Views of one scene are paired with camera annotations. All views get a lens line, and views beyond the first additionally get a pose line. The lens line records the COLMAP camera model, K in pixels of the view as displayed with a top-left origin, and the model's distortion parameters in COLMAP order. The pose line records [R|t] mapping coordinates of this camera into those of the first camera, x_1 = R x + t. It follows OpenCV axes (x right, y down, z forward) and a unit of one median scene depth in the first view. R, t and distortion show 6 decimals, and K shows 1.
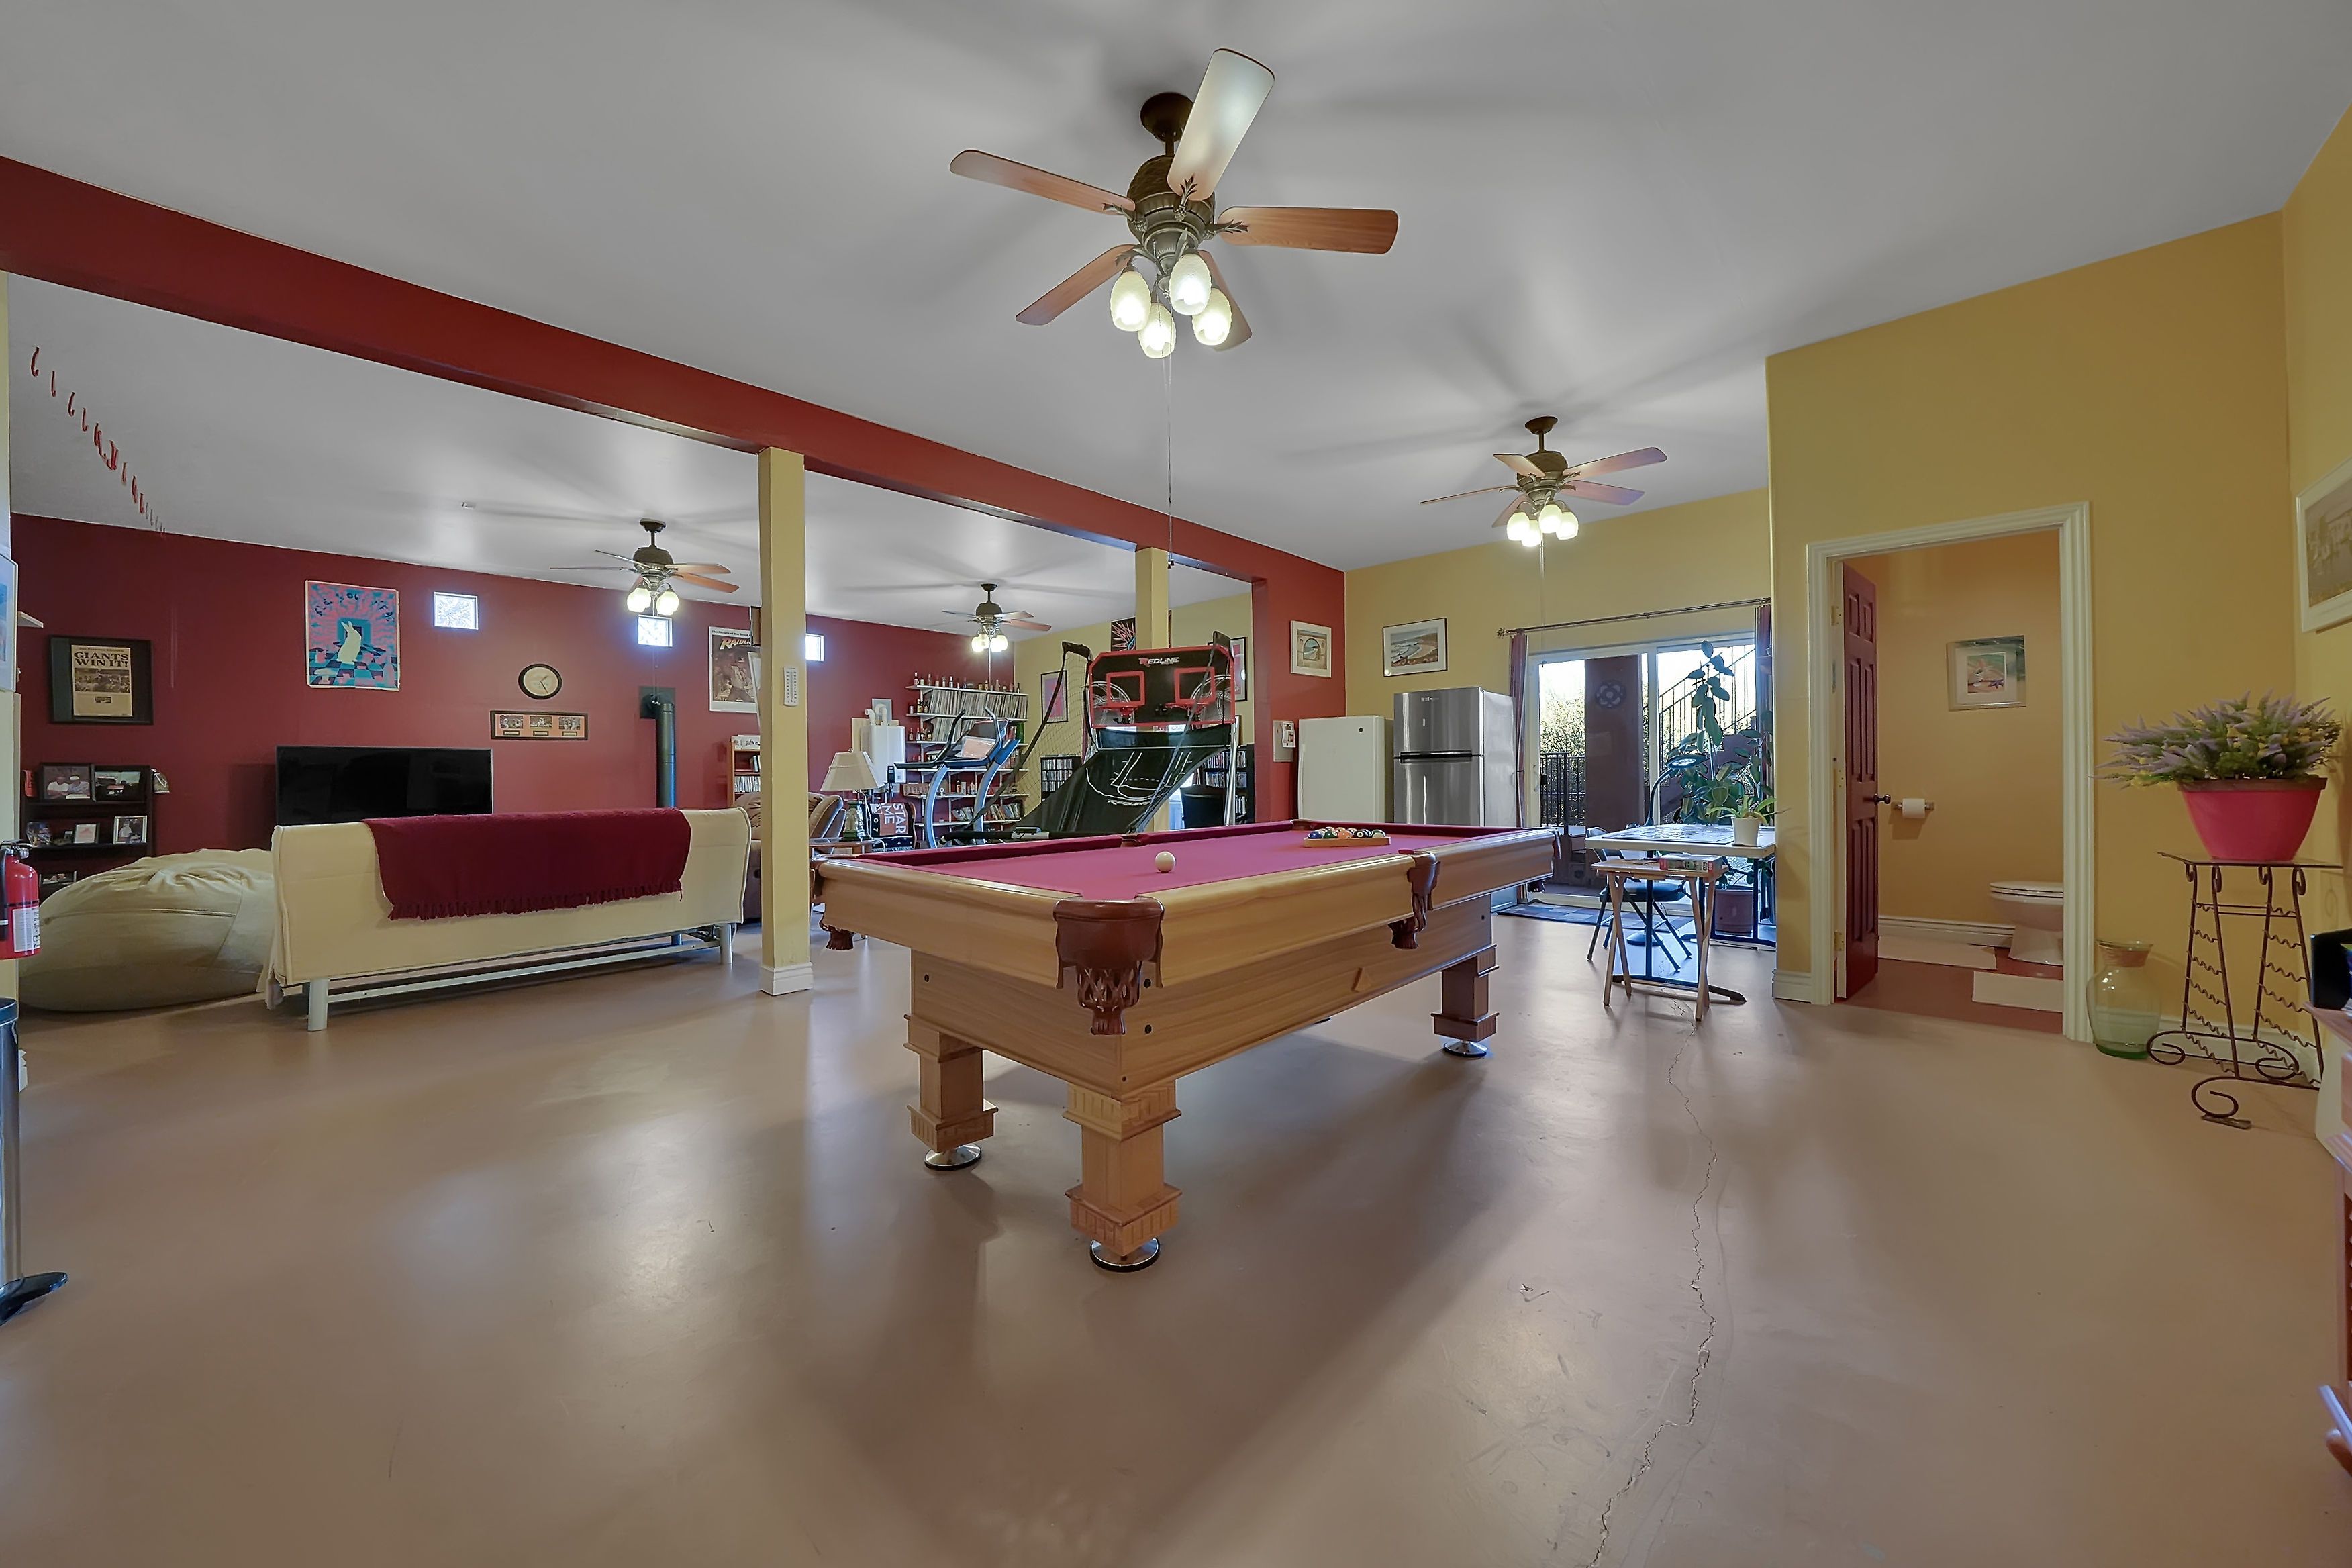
lens RADIAL K [[823.7, 0, 1167.5], [0, 823.7, 789.2], [0, 0, 1]] dist [-0.018616, 0.000135]
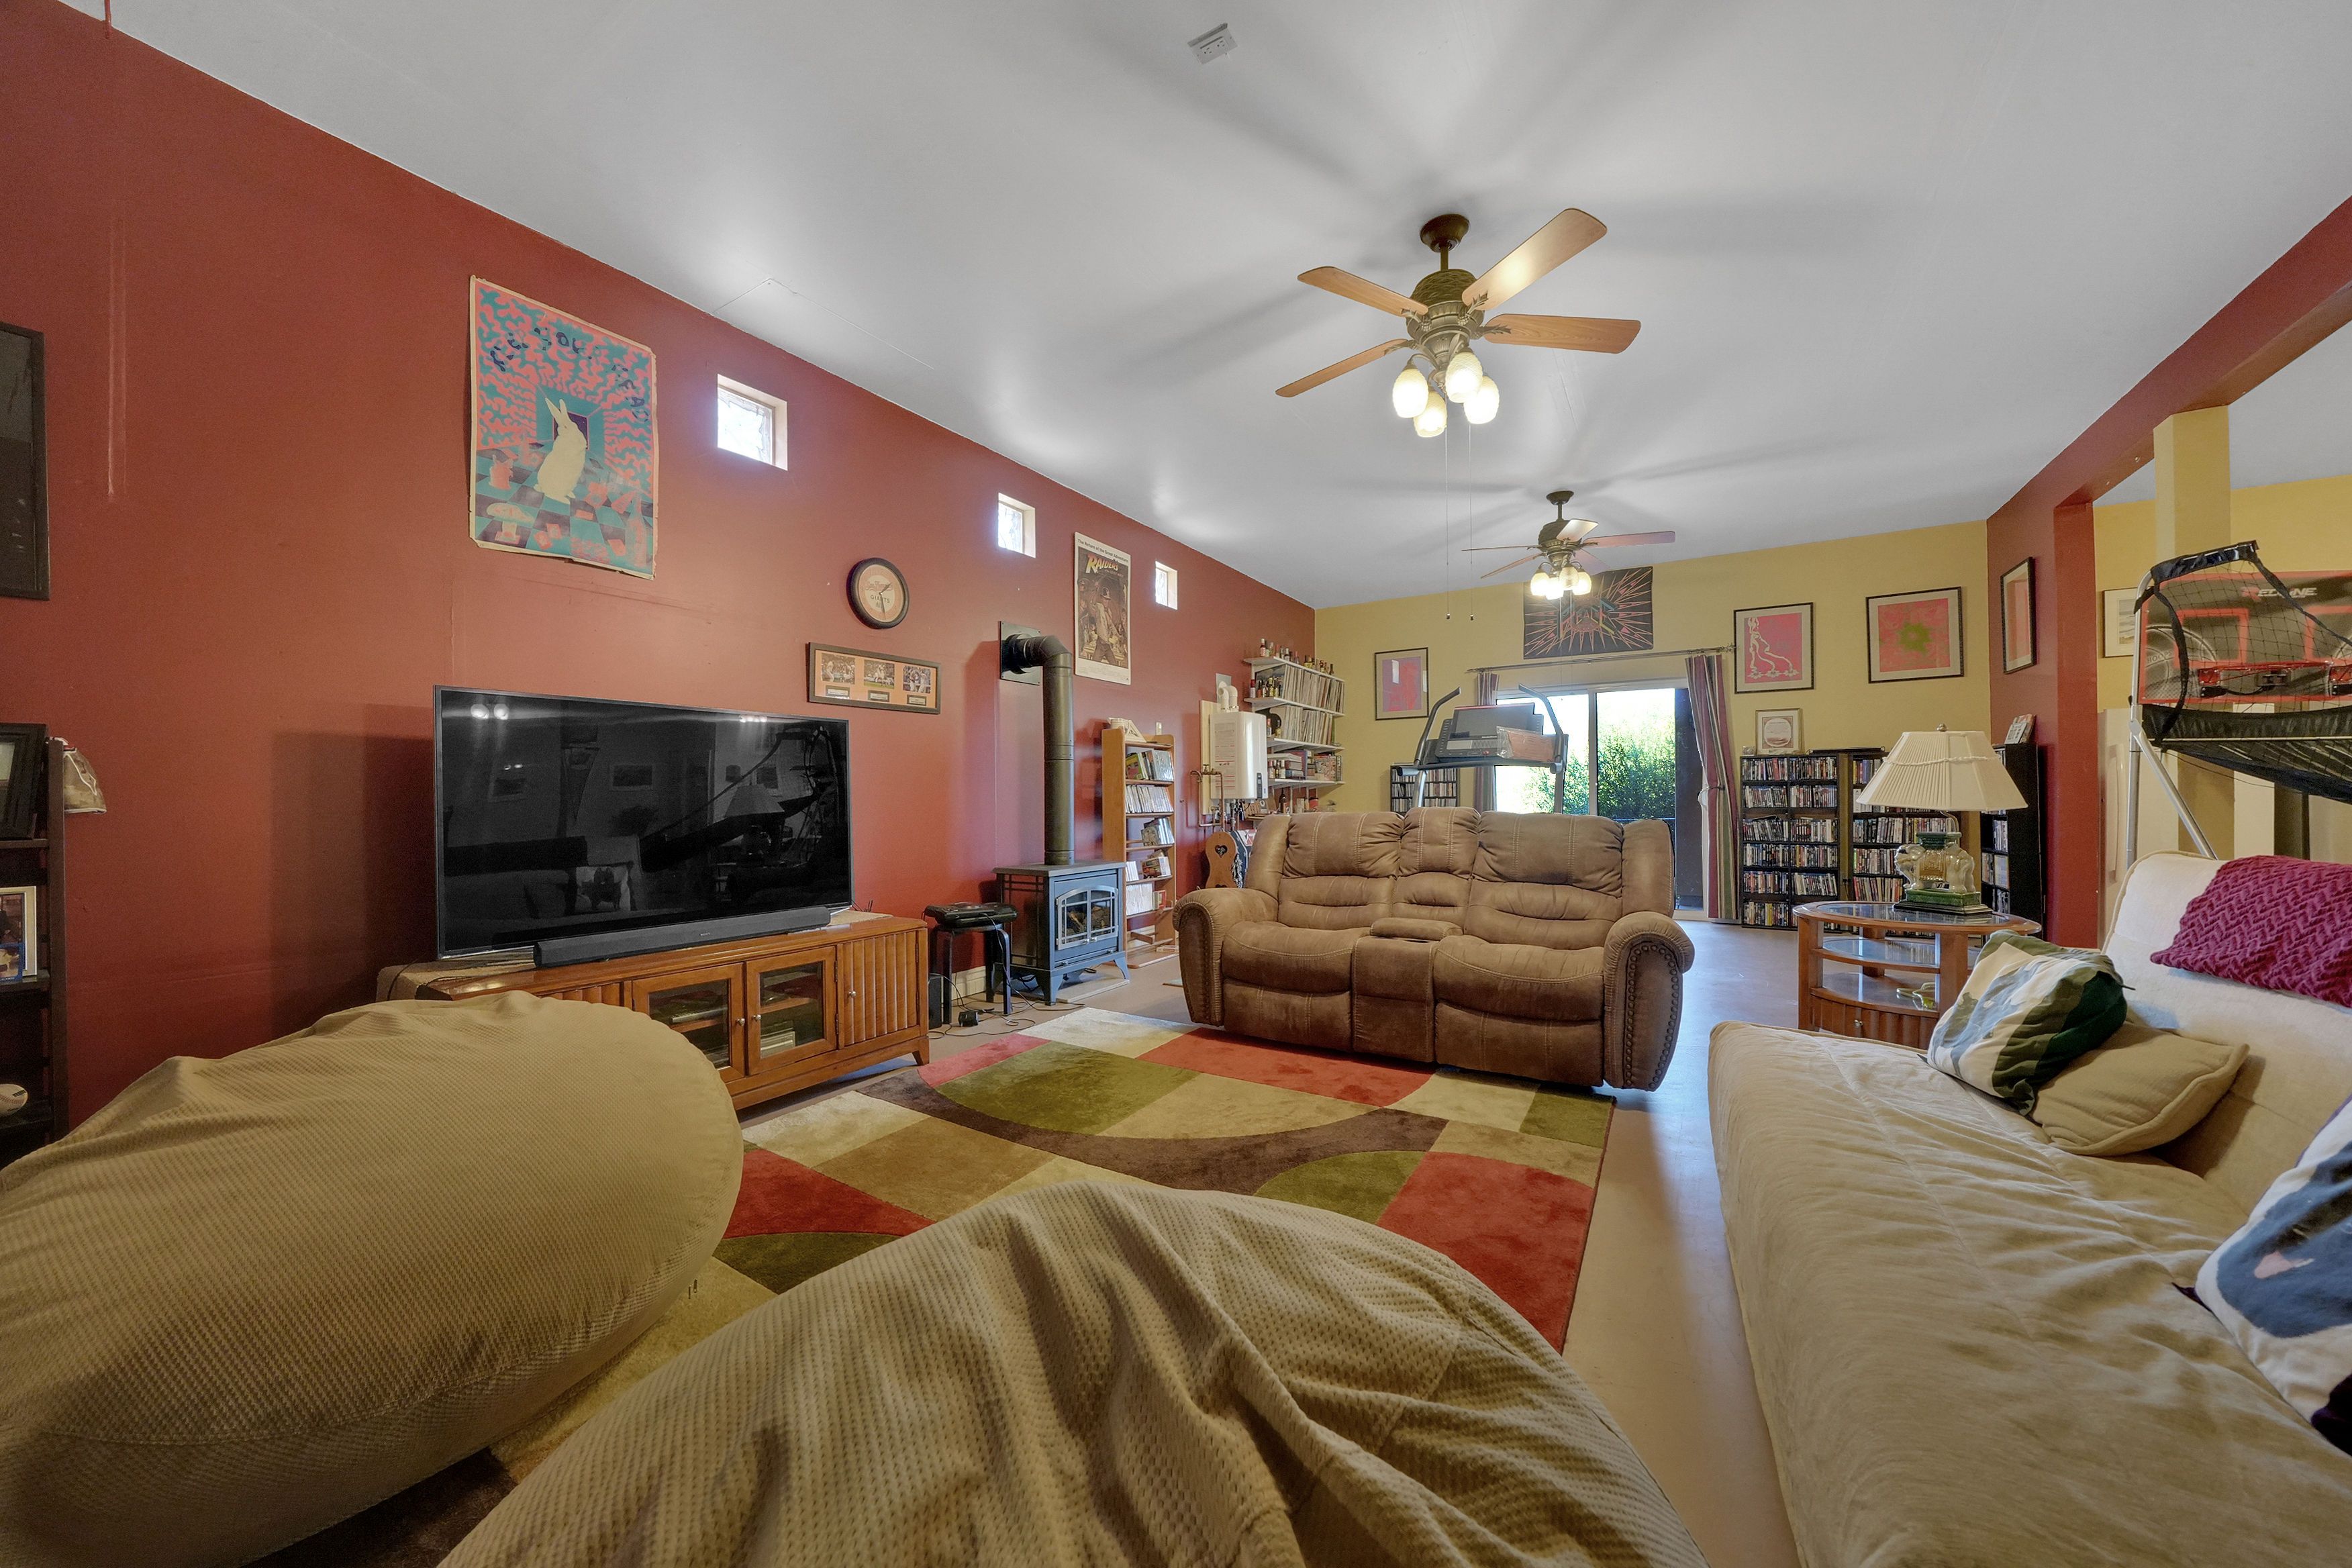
lens RADIAL K [[823.7, 0, 1167.5], [0, 823.7, 789.2], [0, 0, 1]] dist [-0.018616, 0.000135]
pose [[0.978141, 0.006417, 0.207846, -0.773226], [-0.000836, 0.999637, -0.026928, 0.001669], [-0.207943, 0.026165, 0.977791, 0.520626]]
